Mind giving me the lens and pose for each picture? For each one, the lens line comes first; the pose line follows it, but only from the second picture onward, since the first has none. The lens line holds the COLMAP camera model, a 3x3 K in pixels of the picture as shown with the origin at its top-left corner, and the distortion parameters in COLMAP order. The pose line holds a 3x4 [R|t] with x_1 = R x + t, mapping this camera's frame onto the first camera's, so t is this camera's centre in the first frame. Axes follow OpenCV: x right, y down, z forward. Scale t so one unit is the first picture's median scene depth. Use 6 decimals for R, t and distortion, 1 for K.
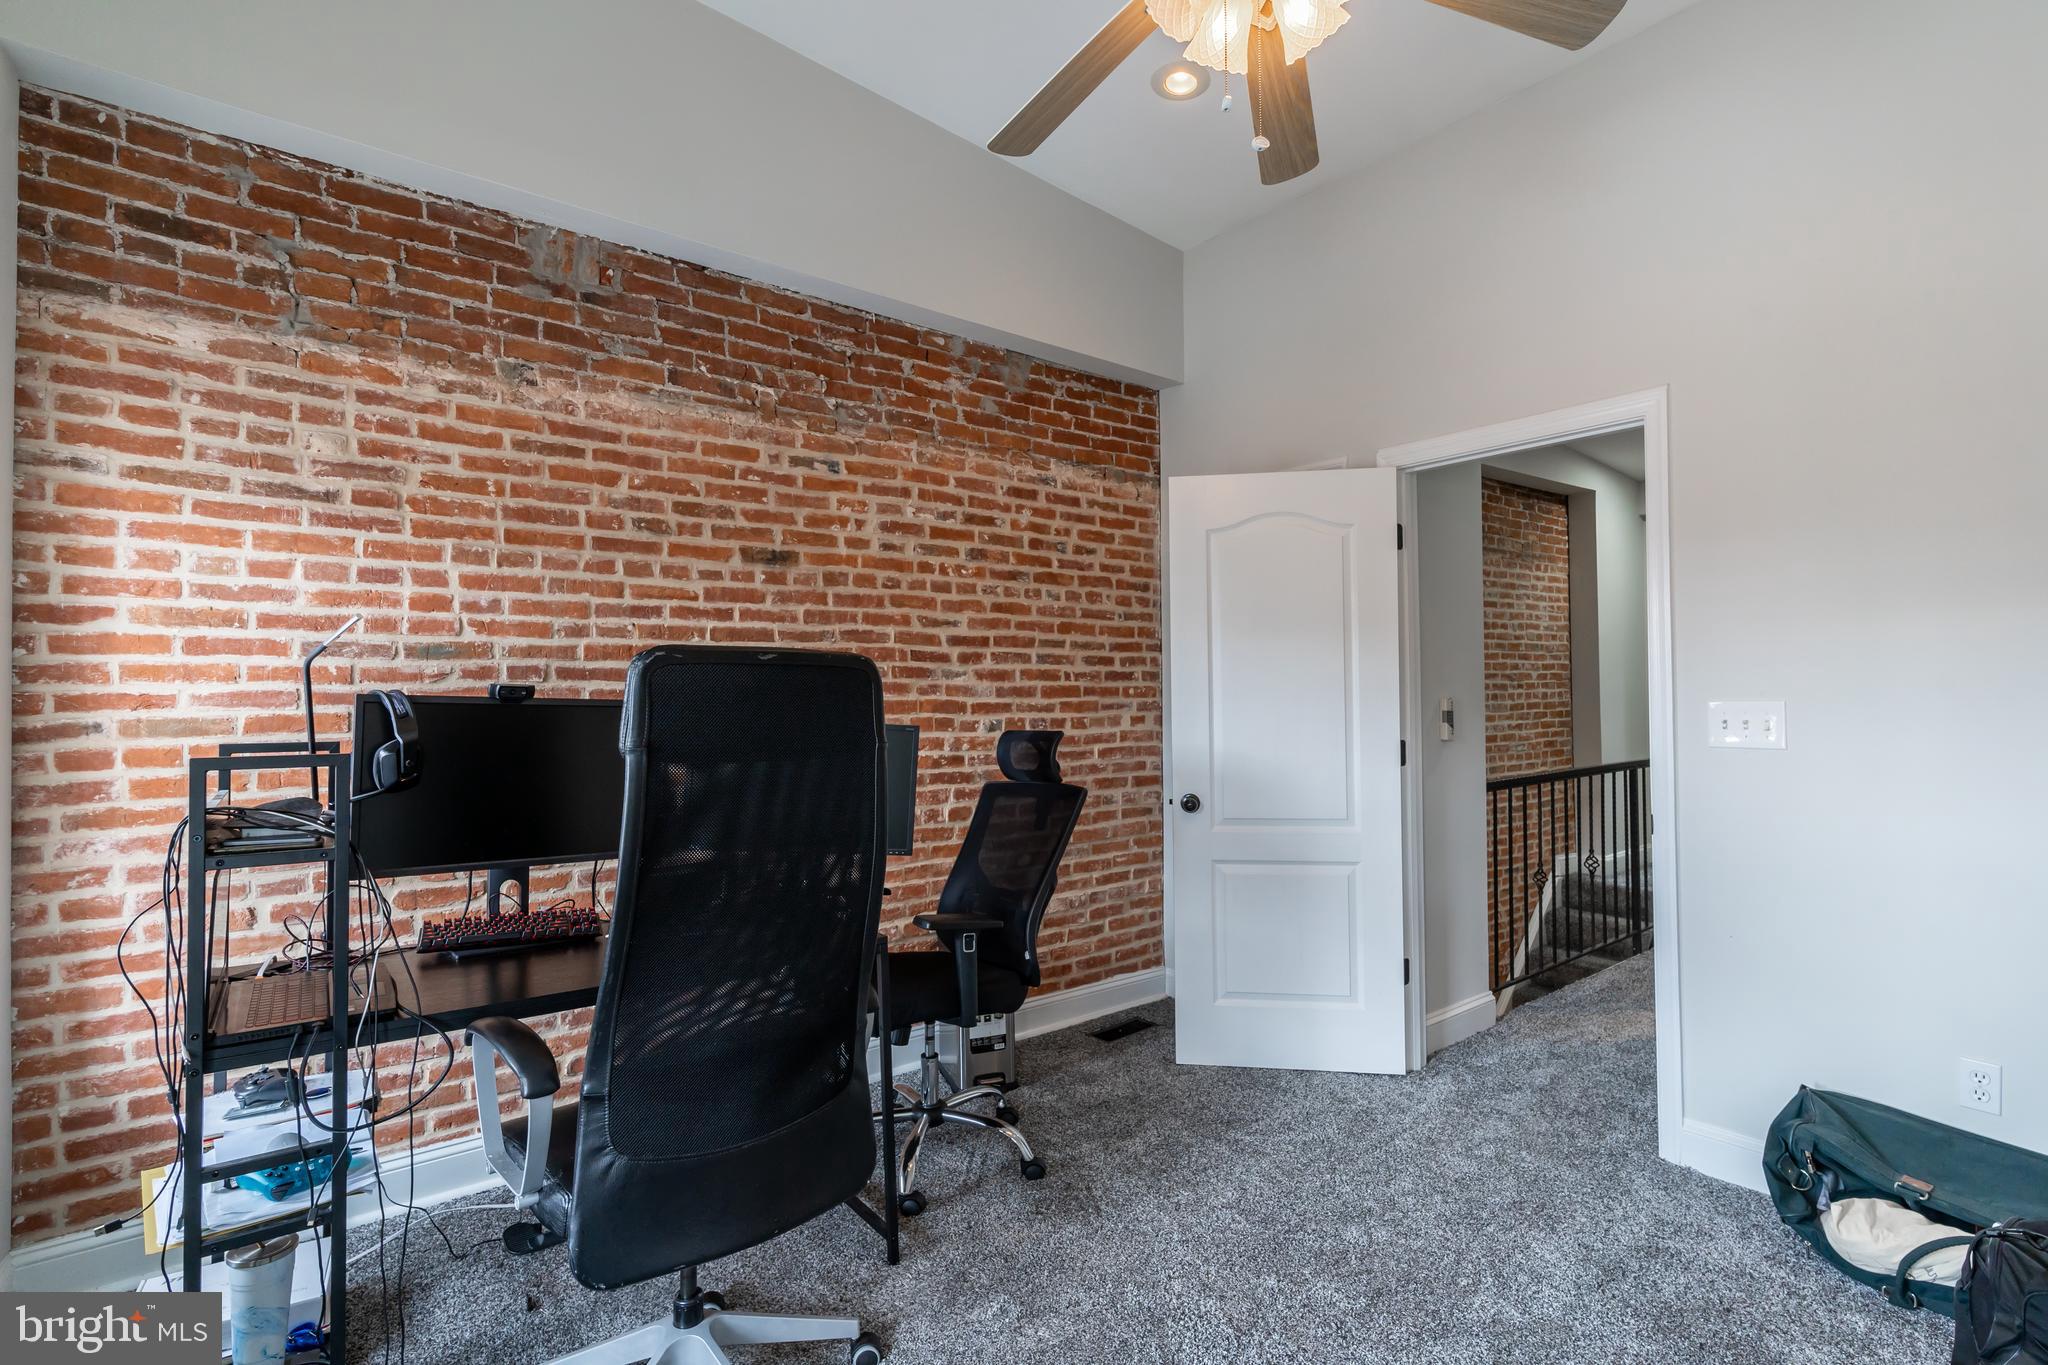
lens RADIAL K [[978.6, 0, 1023.4], [0, 978.6, 678.8], [0, 0, 1]] dist [0.001056, -0.000406]
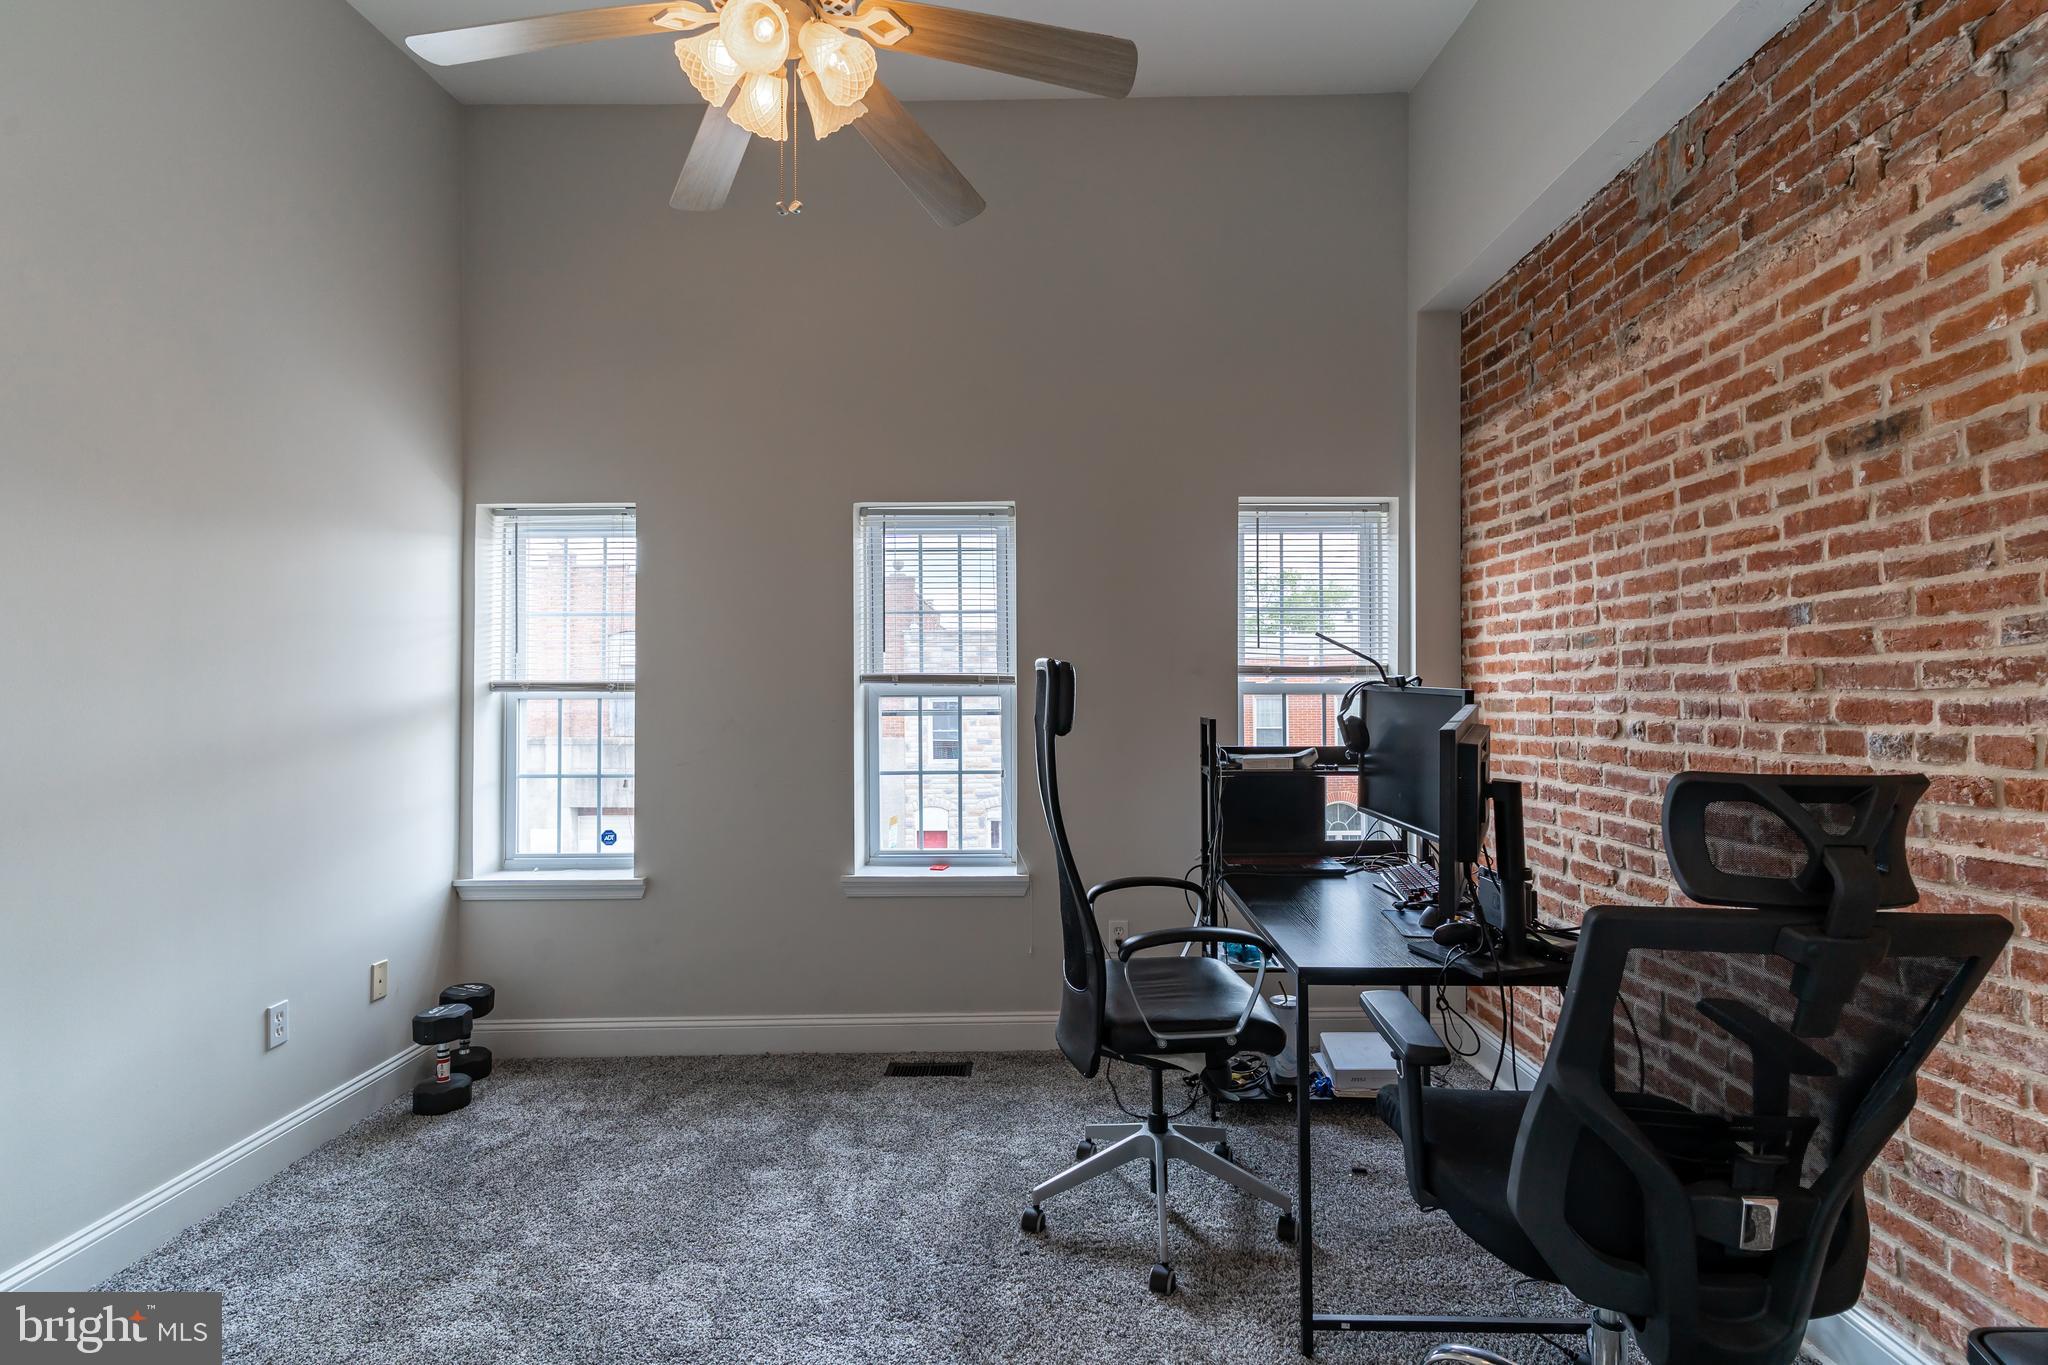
lens RADIAL K [[978.6, 0, 1022.3], [0, 978.6, 686.7], [0, 0, 1]] dist [0.001056, -0.000406]
pose [[-0.626922, 0.003879, -0.779073, 0.526589], [0.019979, 0.999739, -0.011100, 0.018469], [0.778826, -0.022524, -0.626835, 1.038232]]
